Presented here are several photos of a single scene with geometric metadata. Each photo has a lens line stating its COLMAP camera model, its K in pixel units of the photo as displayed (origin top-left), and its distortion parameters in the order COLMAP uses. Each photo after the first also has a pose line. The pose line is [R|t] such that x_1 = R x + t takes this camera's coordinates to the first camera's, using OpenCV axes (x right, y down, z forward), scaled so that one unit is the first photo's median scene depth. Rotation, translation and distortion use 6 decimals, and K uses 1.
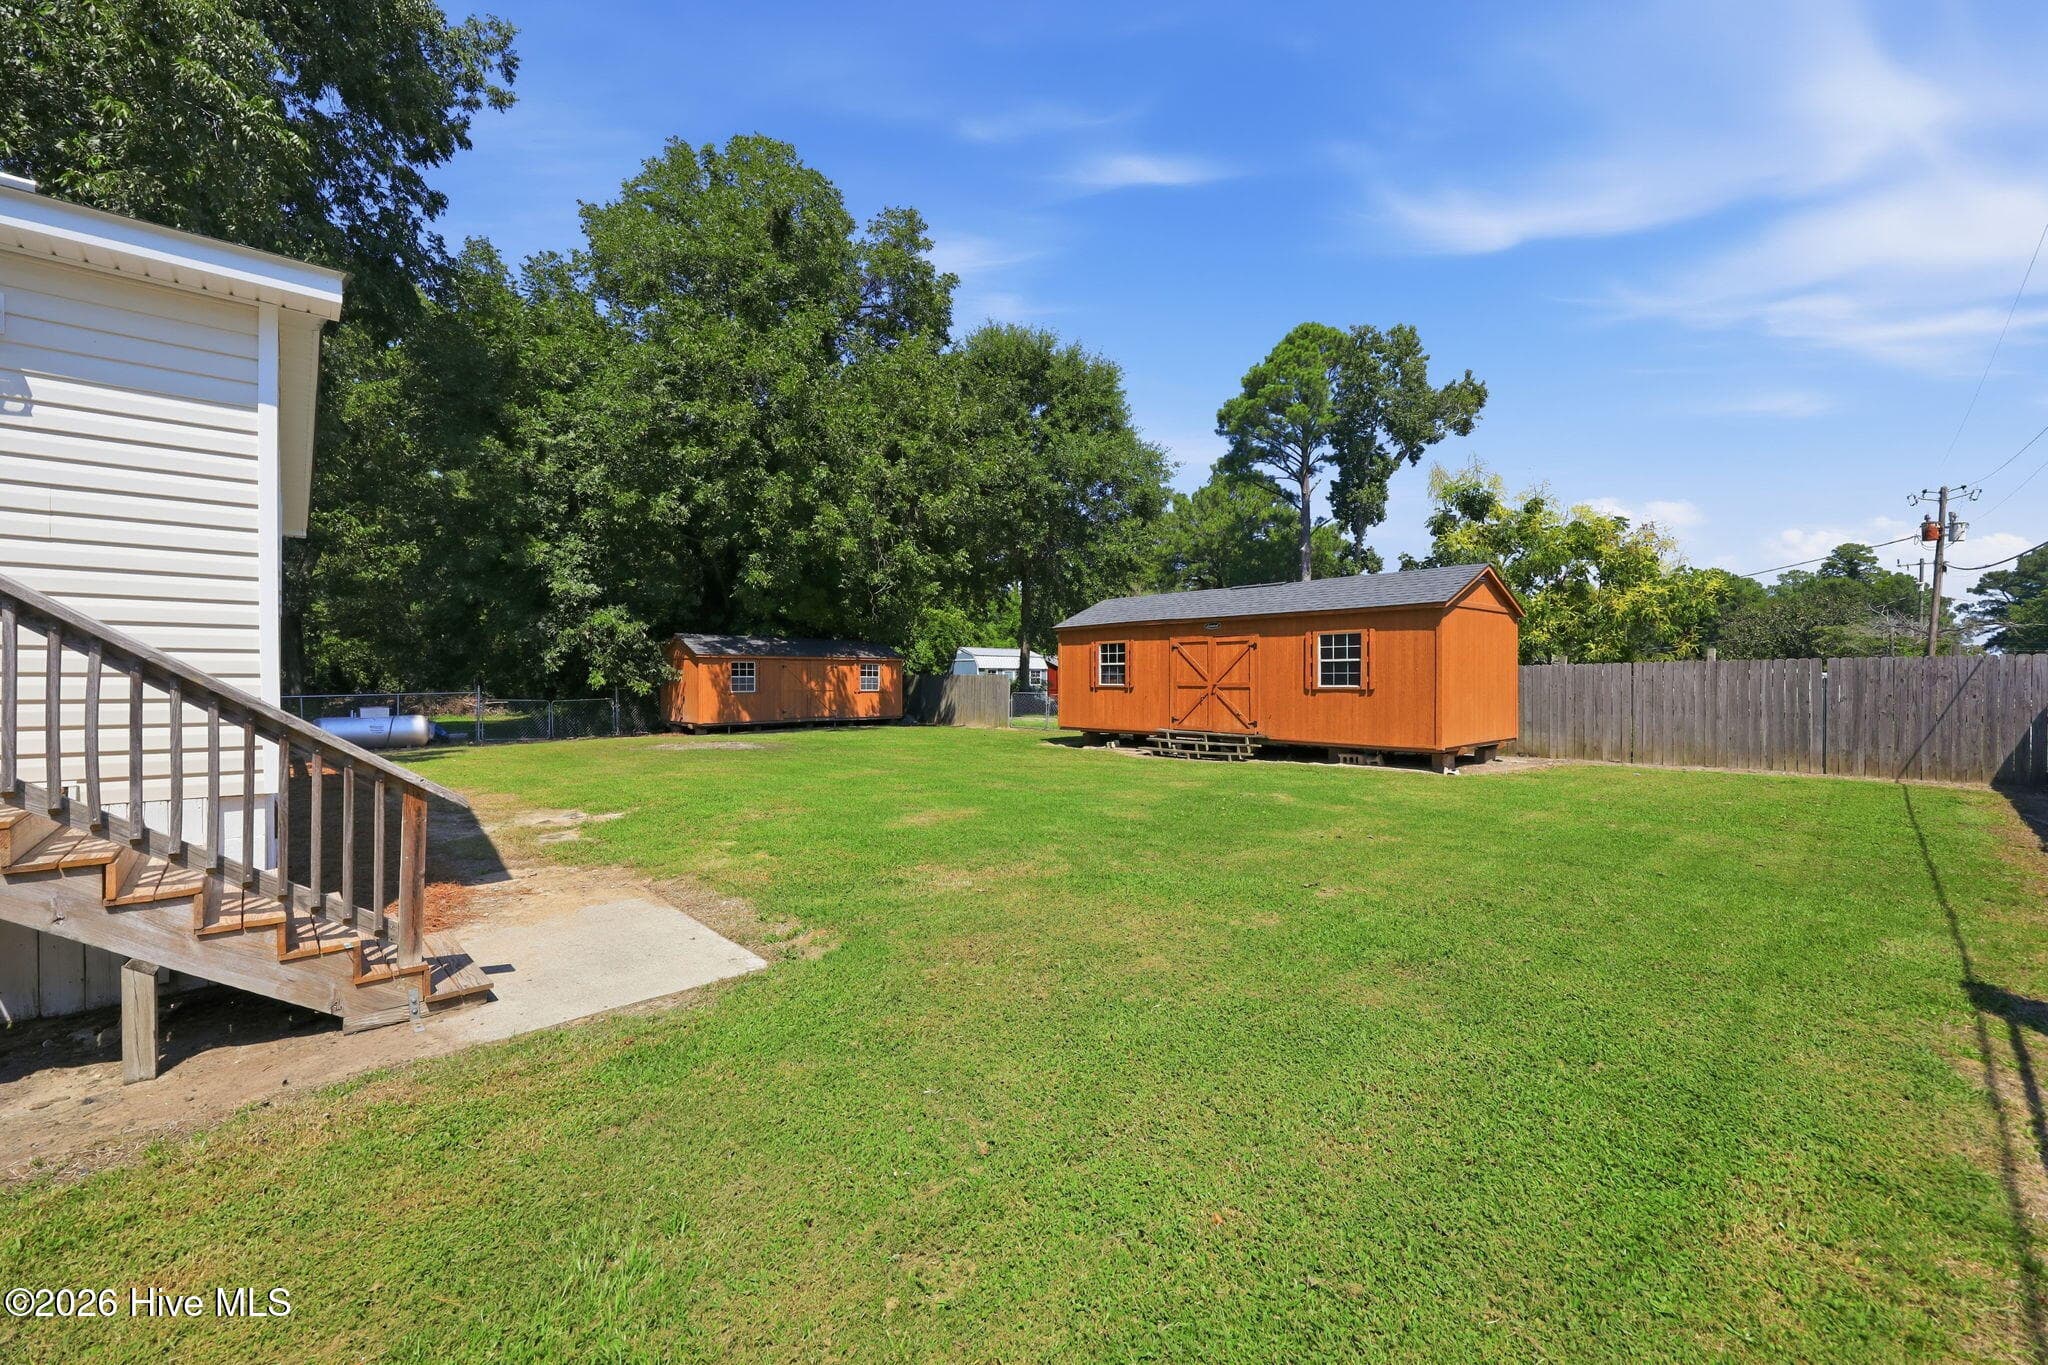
lens RADIAL K [[839.7, 0, 1024.6], [0, 839.7, 688.4], [0, 0, 1]] dist [0.003013, 0.000224]
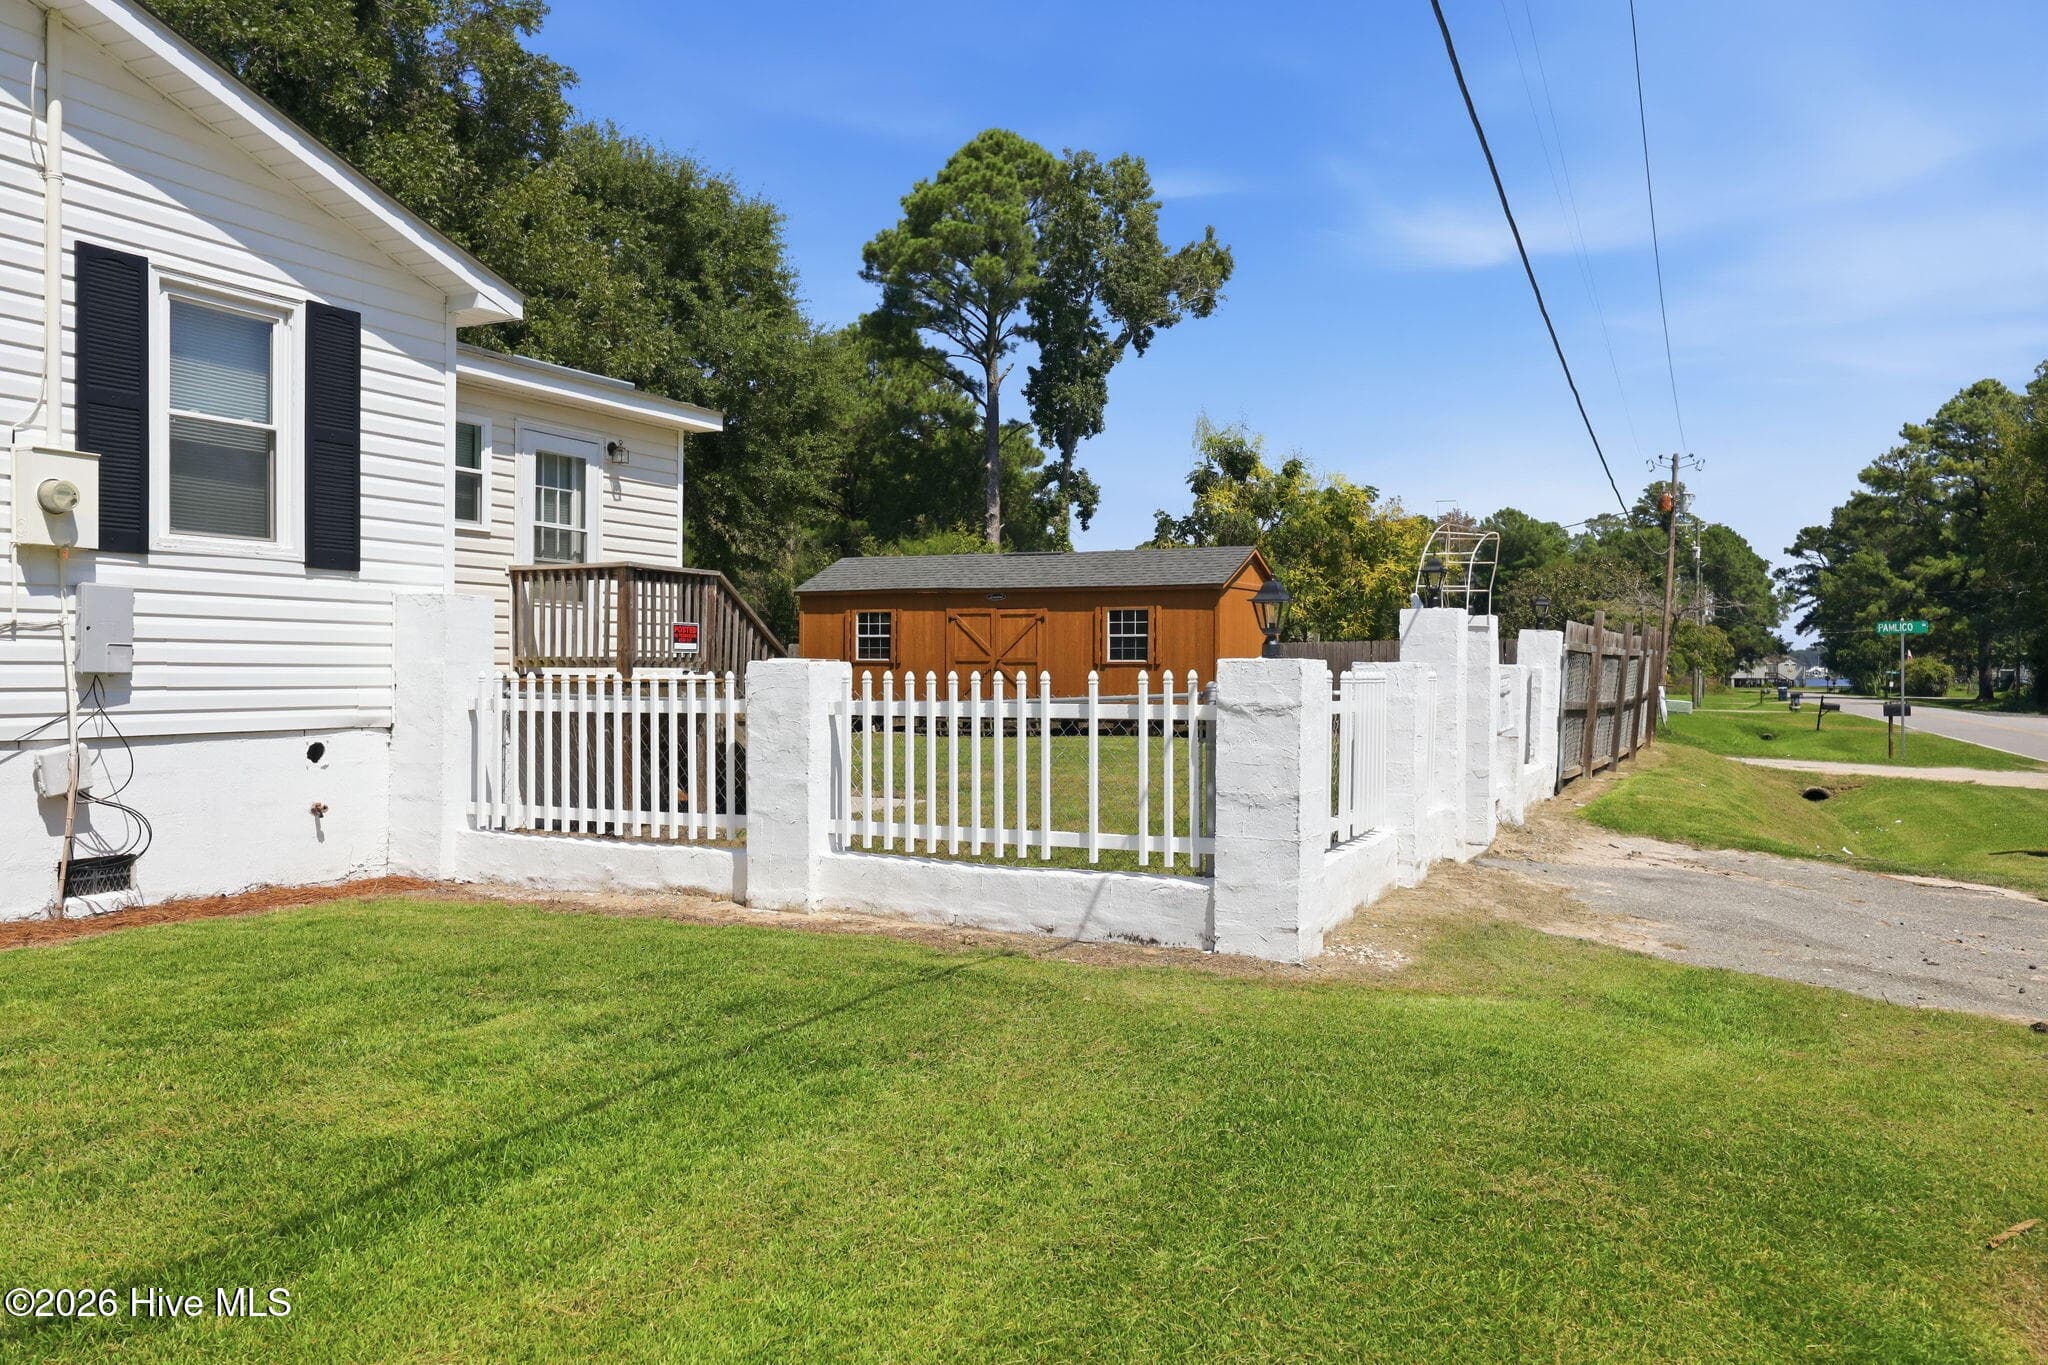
lens RADIAL K [[1521.5, 0, 1020.1], [0, 1521.5, 727.9], [0, 0, 1]] dist [0.003740, 0.003364]
pose [[0.931112, -0.009420, 0.364611, -0.100575], [-0.002160, 0.999506, 0.031339, 0.004989], [-0.364726, -0.029968, 0.930633, -0.160549]]
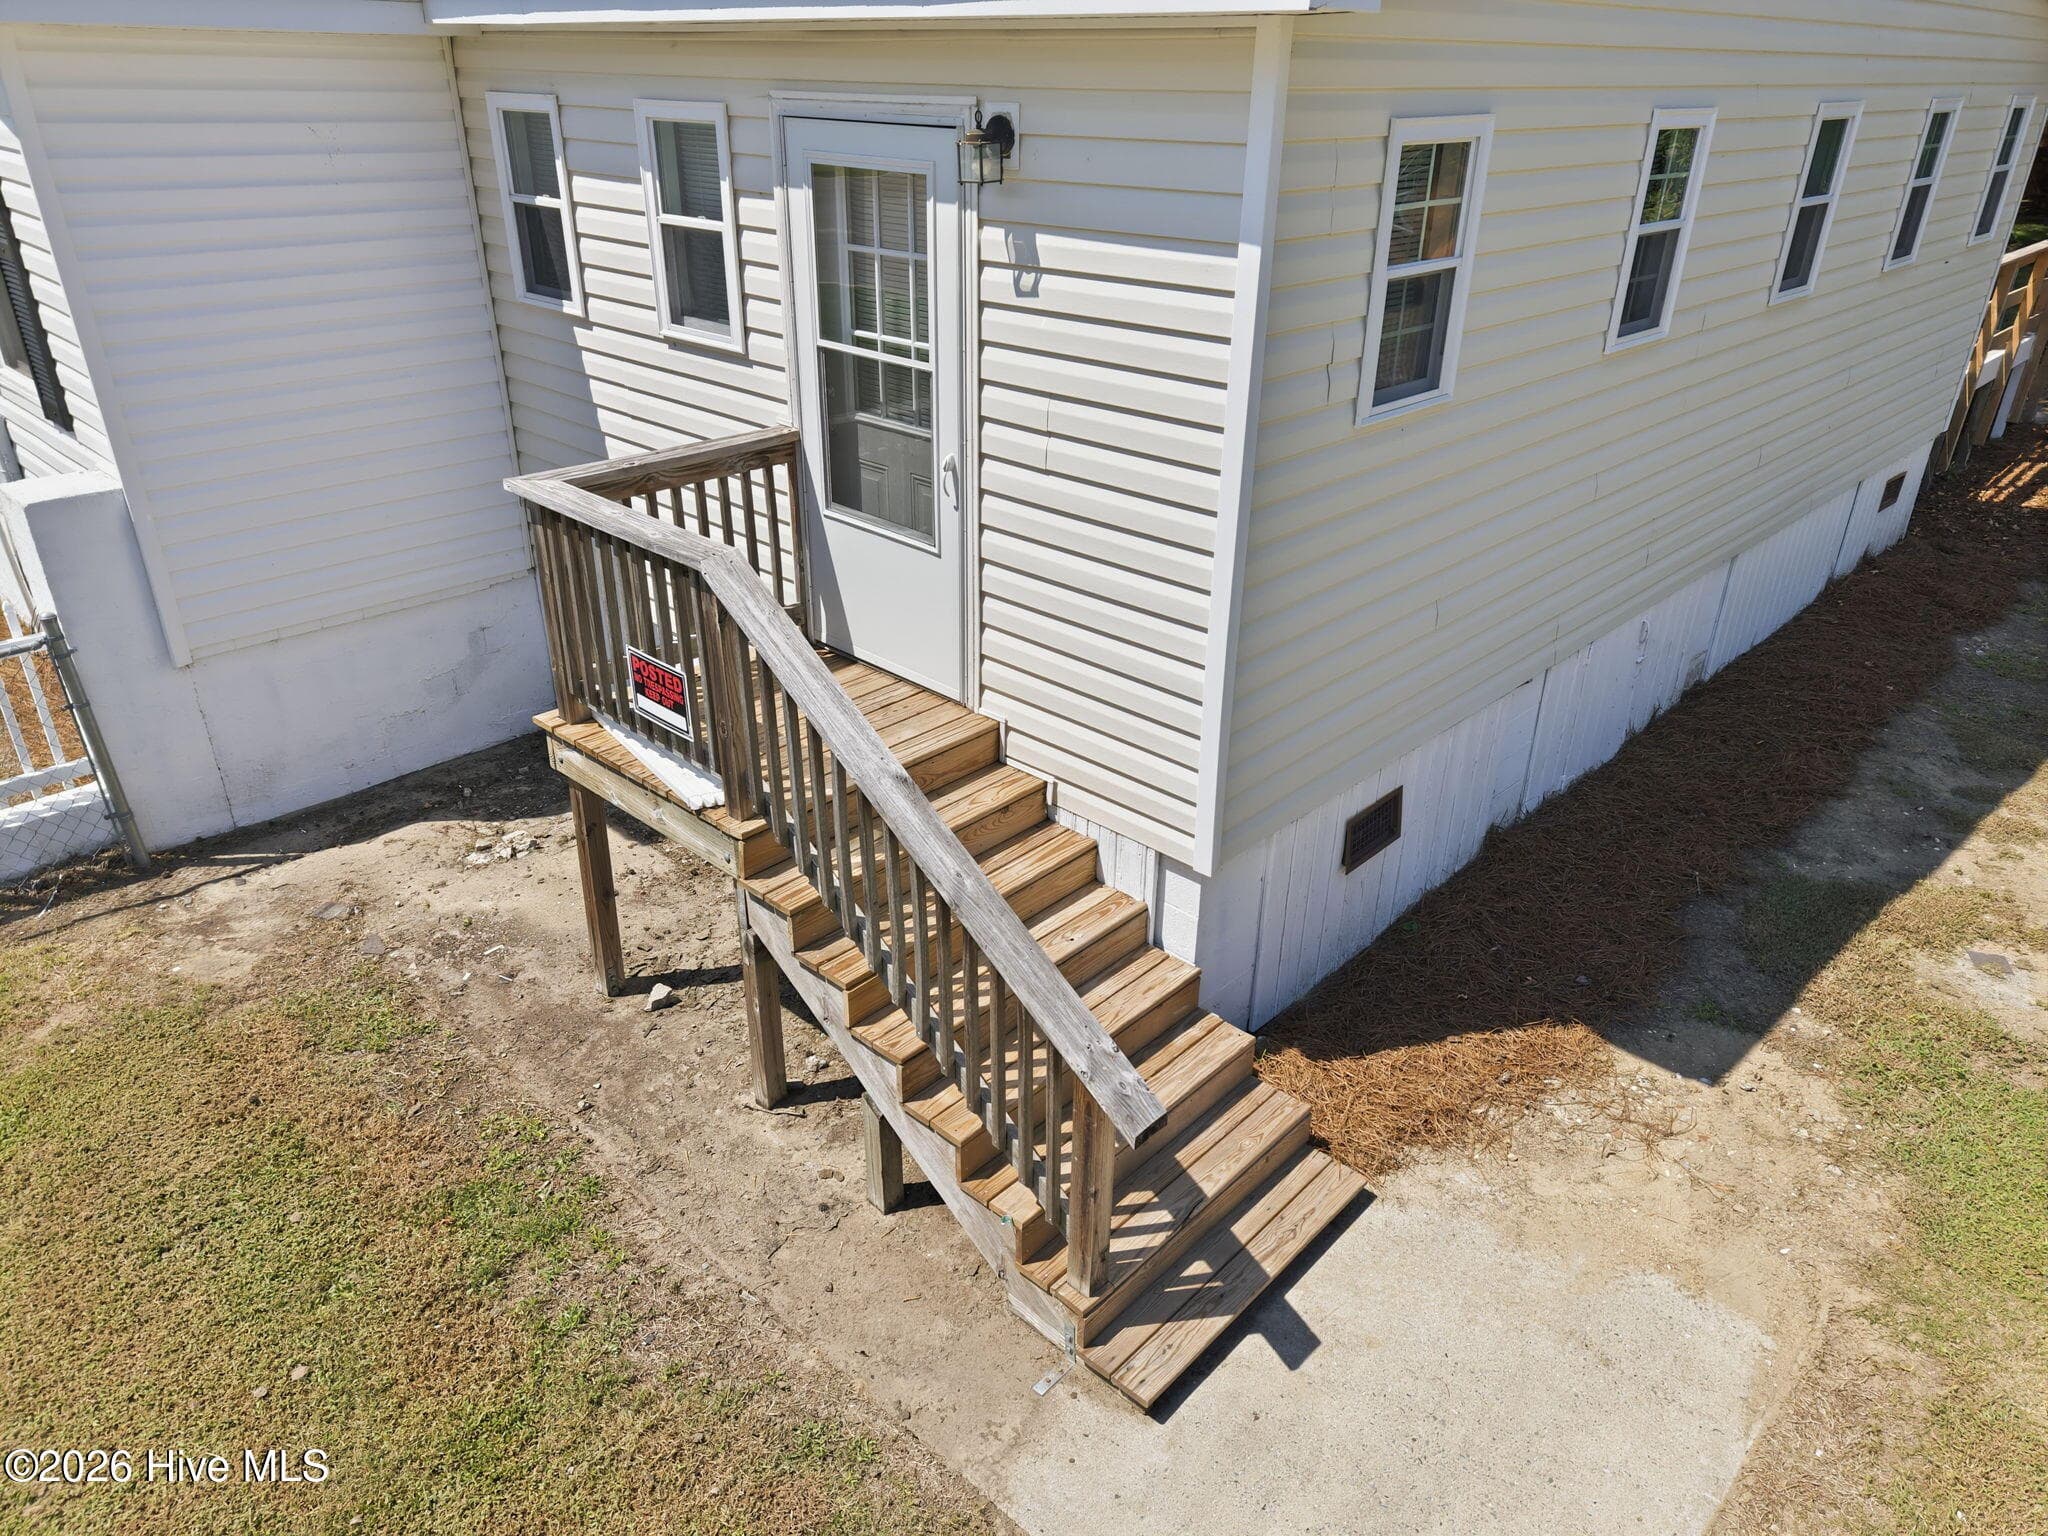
lens RADIAL K [[1378.8, 0, 1027.5], [0, 1378.8, 775.5], [0, 0, 1]] dist [0.016074, -0.005597]
pose [[0.068336, 0.458461, -0.886084, 0.000574], [-0.021461, 0.888630, 0.458123, -0.030851], [0.997432, -0.012290, 0.070564, 0.057271]]
